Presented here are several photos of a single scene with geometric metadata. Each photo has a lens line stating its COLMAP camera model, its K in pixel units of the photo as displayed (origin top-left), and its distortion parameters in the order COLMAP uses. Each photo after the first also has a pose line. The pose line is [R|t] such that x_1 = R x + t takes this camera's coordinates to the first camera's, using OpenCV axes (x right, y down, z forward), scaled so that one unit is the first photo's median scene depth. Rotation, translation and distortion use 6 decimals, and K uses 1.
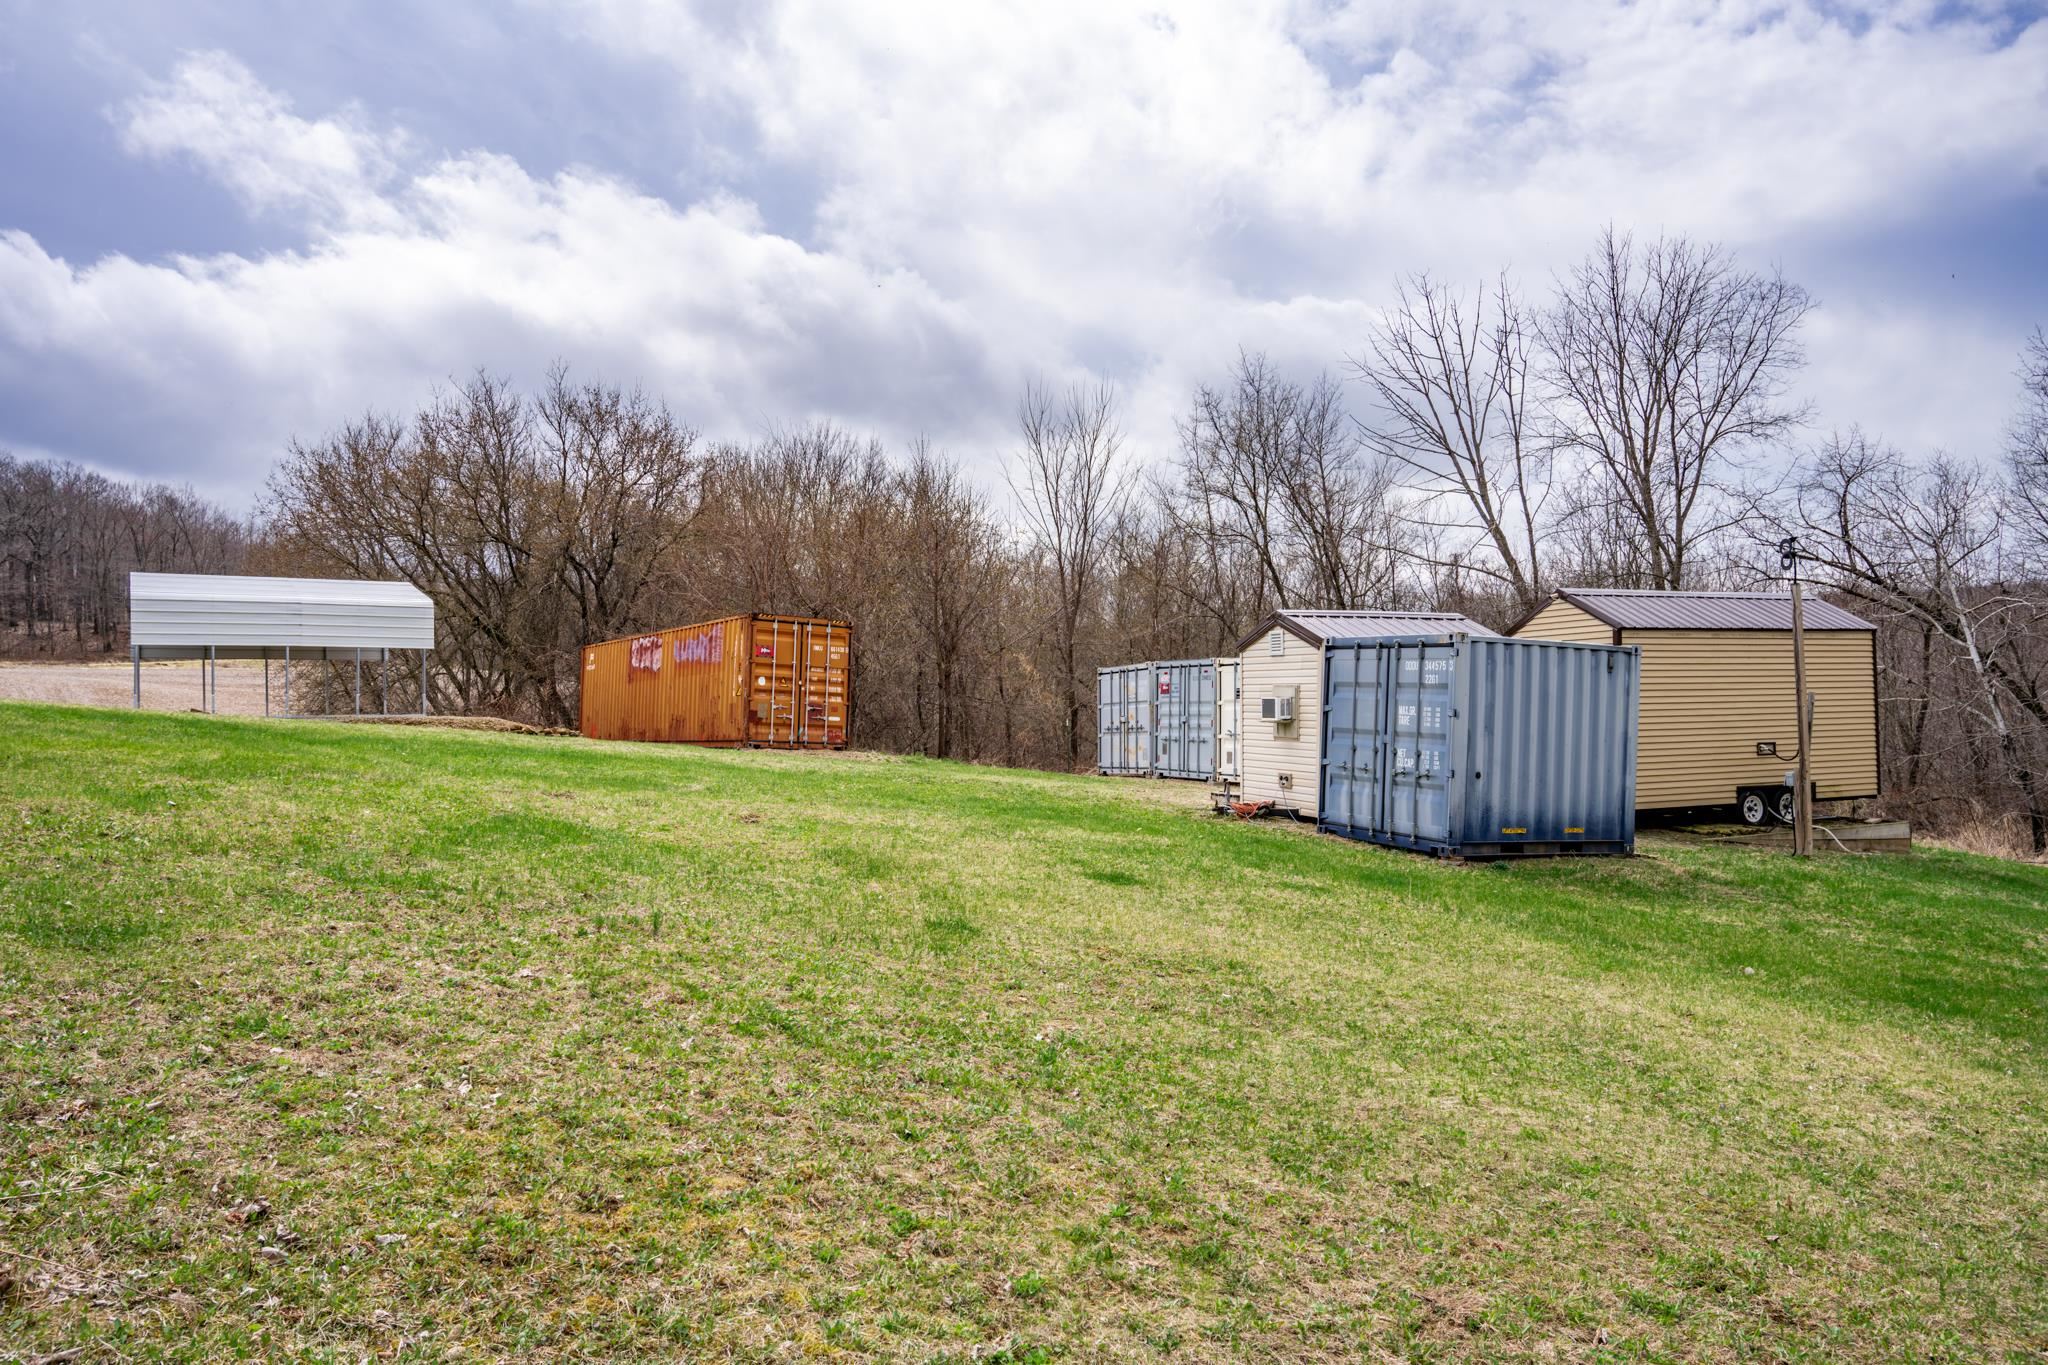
lens RADIAL K [[1392.9, 0, 1024.0], [0, 1392.9, 682.5], [0, 0, 1]] dist [-0.004487, -0.001291]
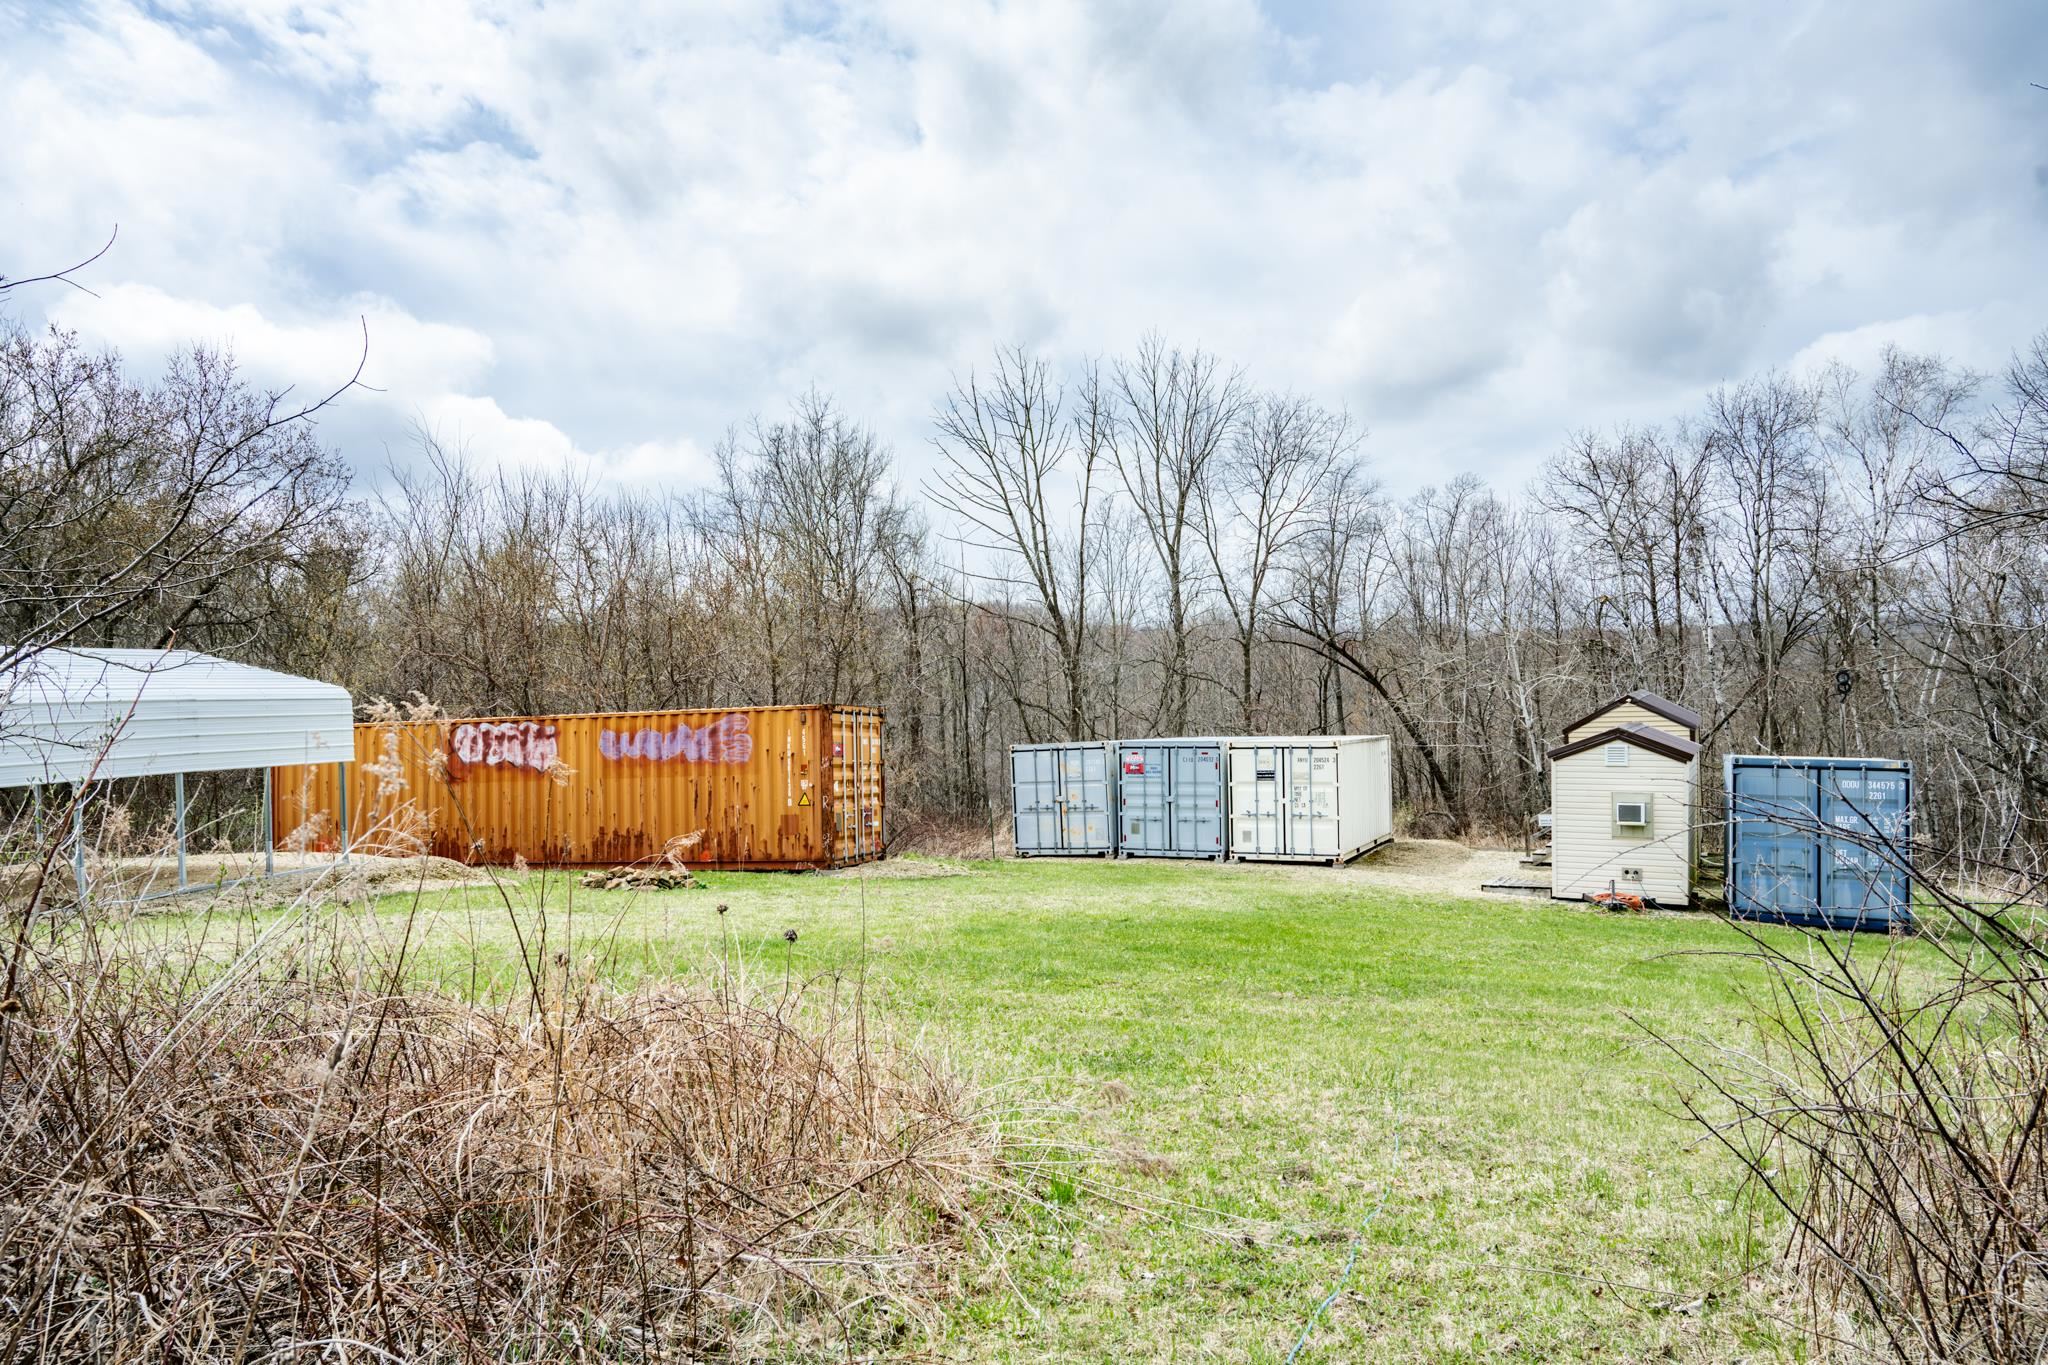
lens RADIAL K [[1392.9, 0, 1024.0], [0, 1392.9, 682.5], [0, 0, 1]] dist [-0.004487, -0.001291]
pose [[0.796024, -0.006977, 0.605225, -0.575252], [0.009033, 0.999959, -0.000353, -0.058867], [-0.605198, 0.005748, 0.796055, 0.240286]]
